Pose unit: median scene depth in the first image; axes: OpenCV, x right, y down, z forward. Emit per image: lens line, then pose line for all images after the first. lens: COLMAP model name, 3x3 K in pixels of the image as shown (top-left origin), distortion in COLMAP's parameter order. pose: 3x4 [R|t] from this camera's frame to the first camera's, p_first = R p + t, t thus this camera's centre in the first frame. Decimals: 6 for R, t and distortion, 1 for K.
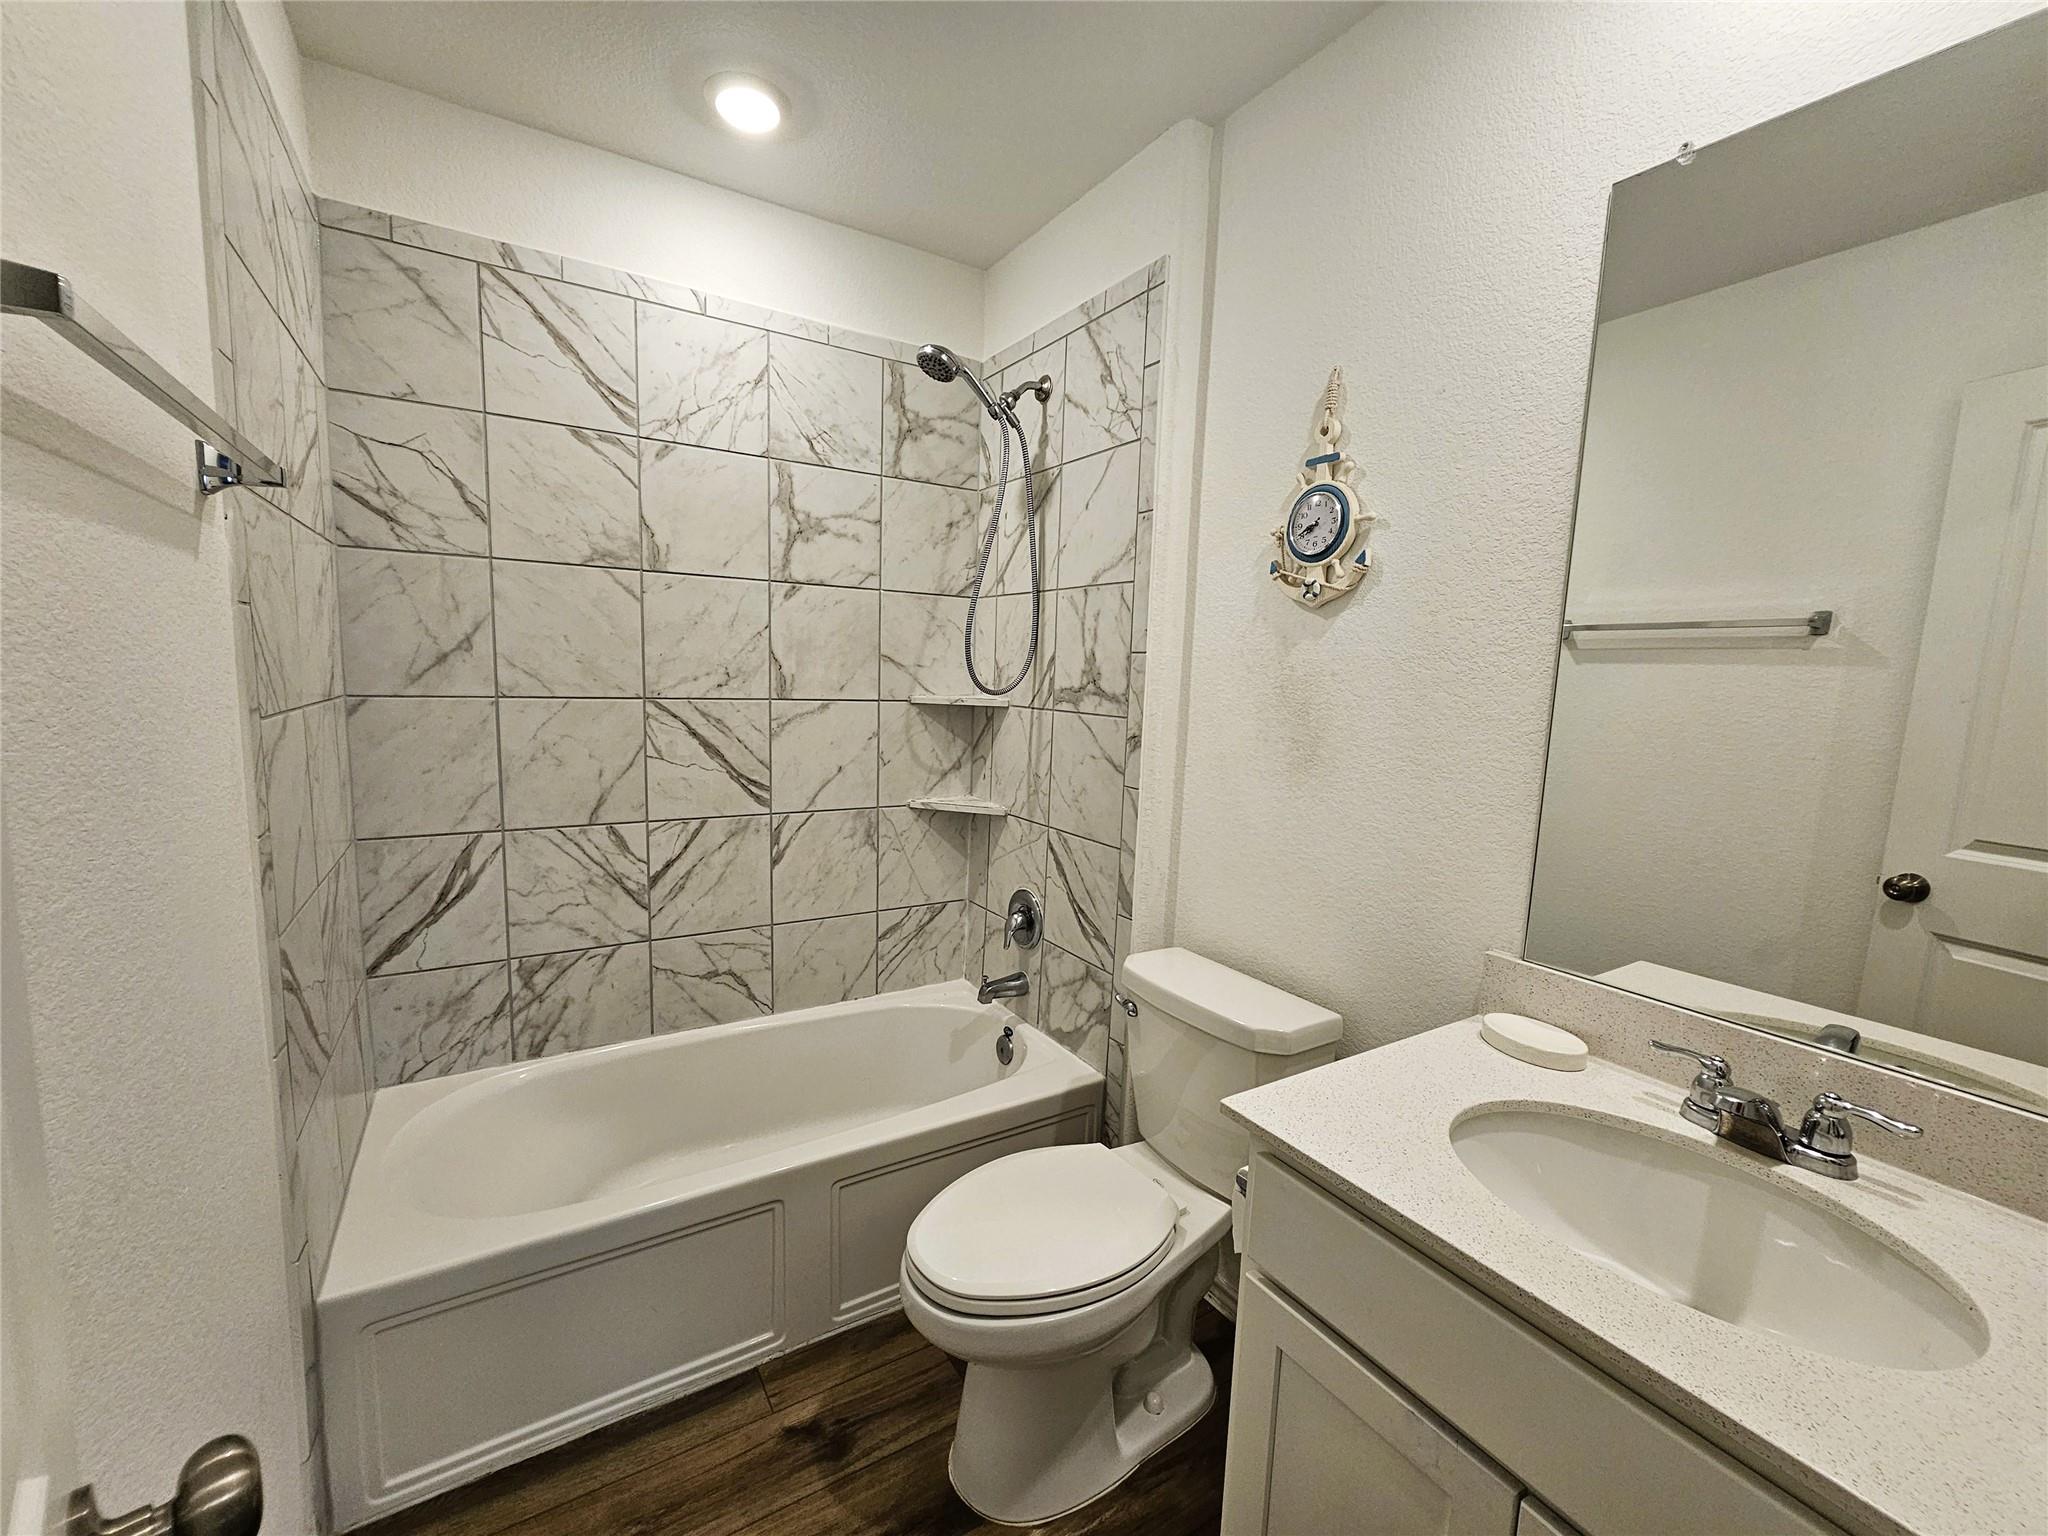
lens RADIAL K [[847.5, 0, 1024.0], [0, 847.5, 768.0], [0, 0, 1]] dist [0.014808, -0.005110]
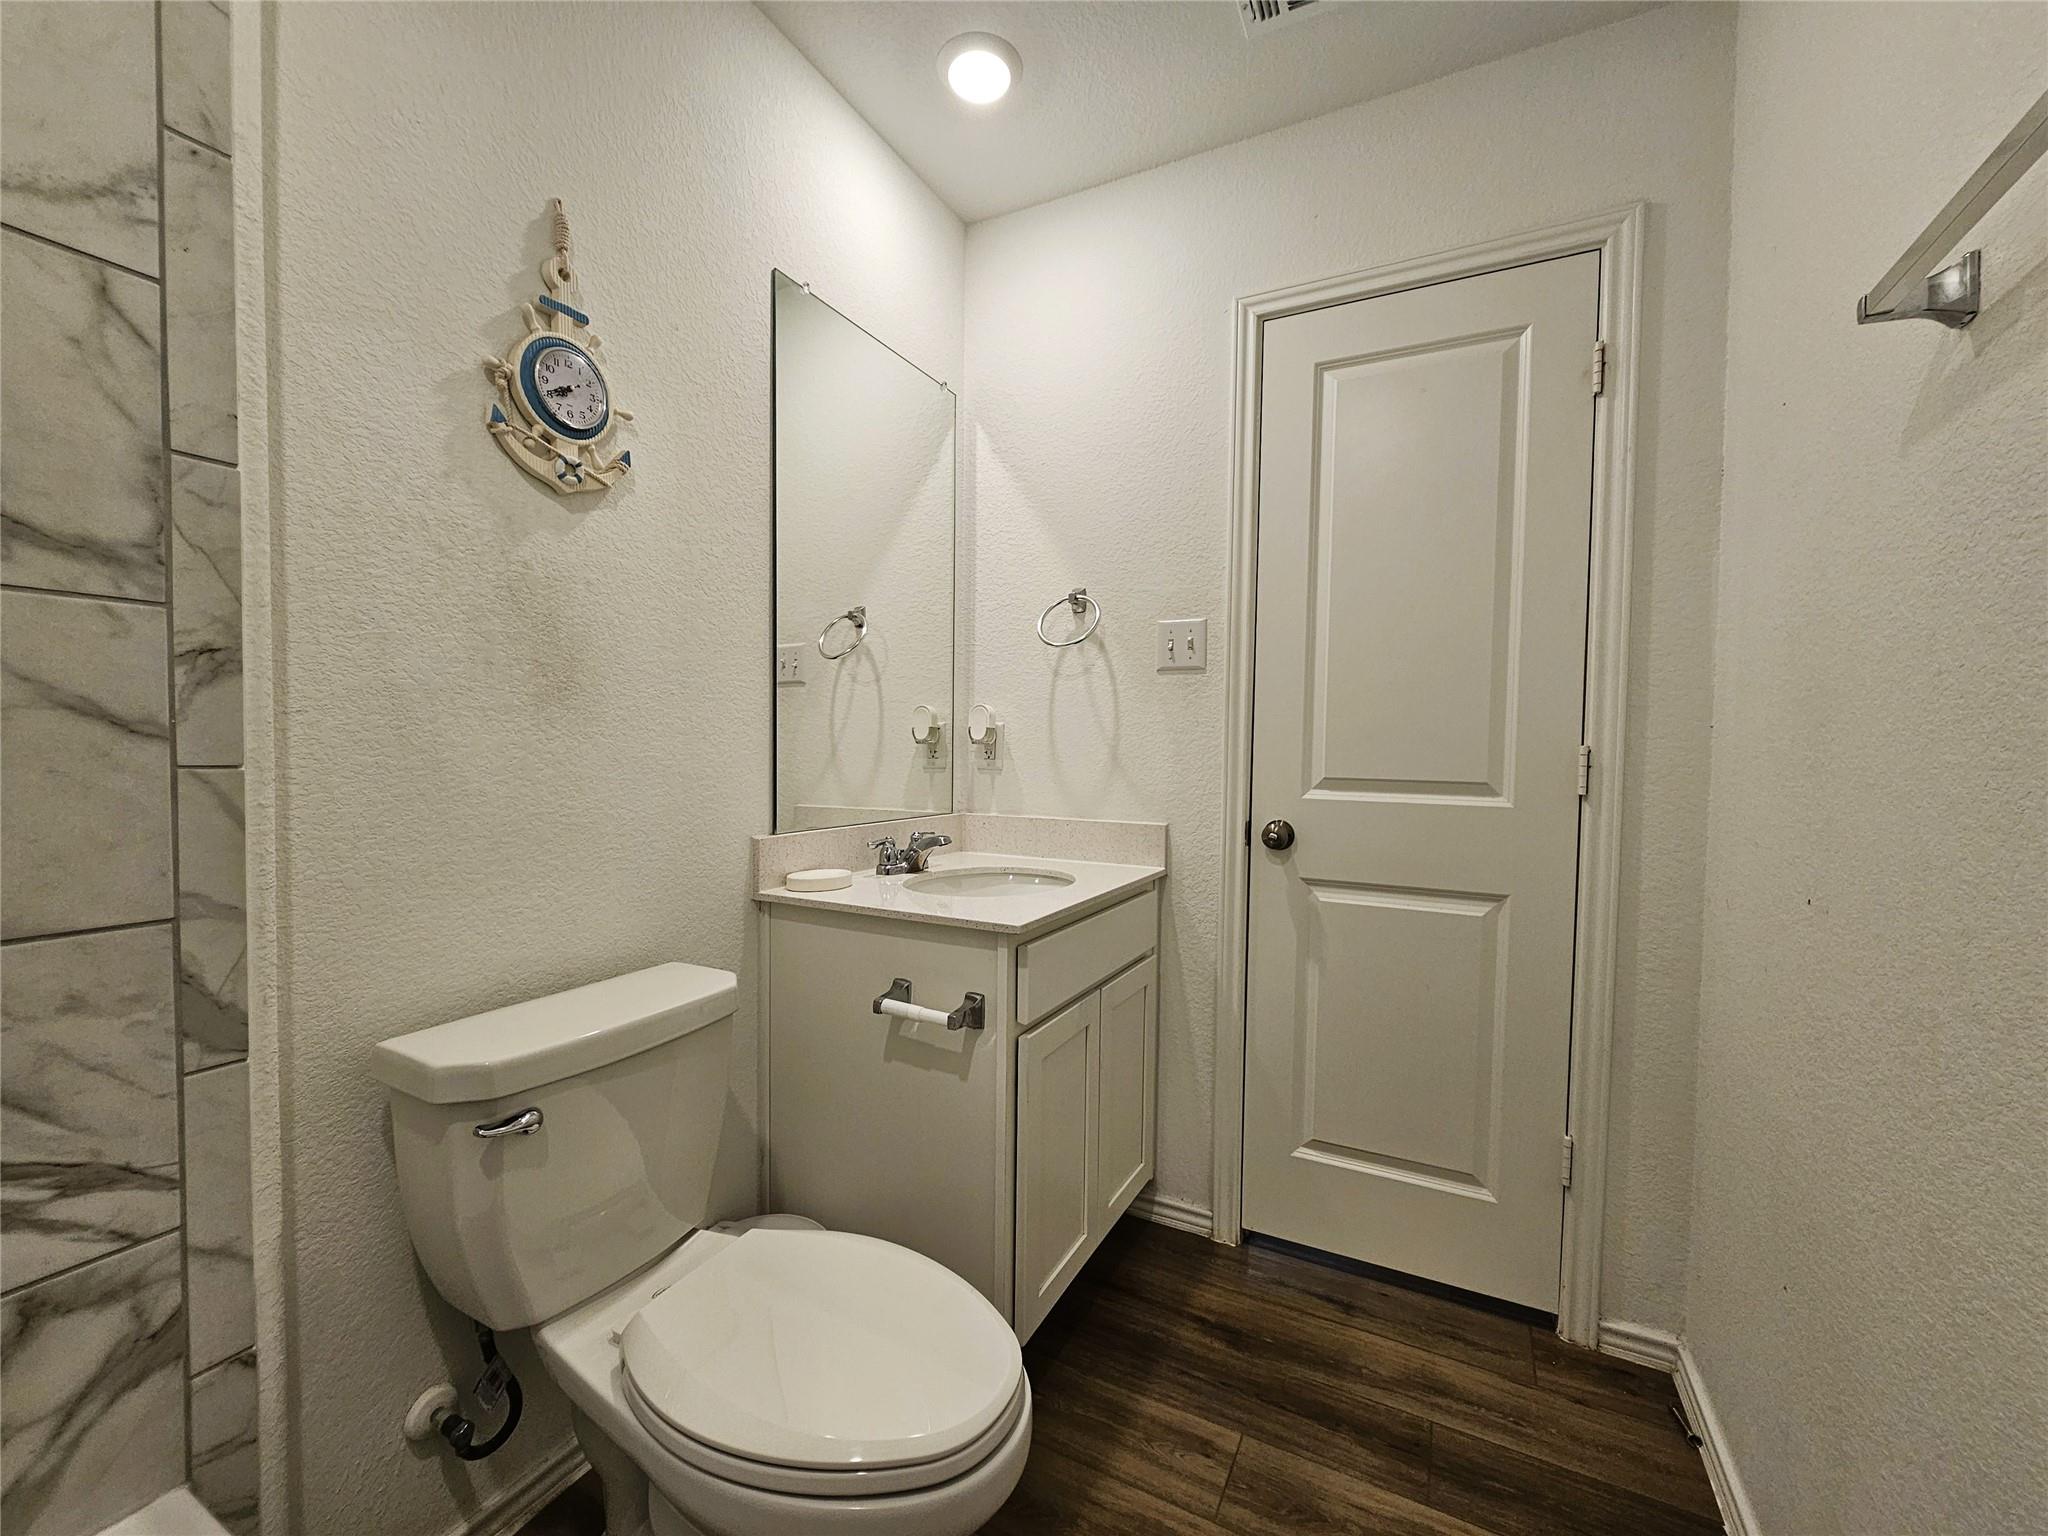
lens RADIAL K [[847.5, 0, 1024.0], [0, 847.5, 768.0], [0, 0, 1]] dist [0.014808, -0.005110]
pose [[-0.507832, -0.062661, 0.859174, -0.469313], [0.072354, 0.990725, 0.115021, 0.003428], [-0.858412, 0.120576, -0.498588, 0.863974]]
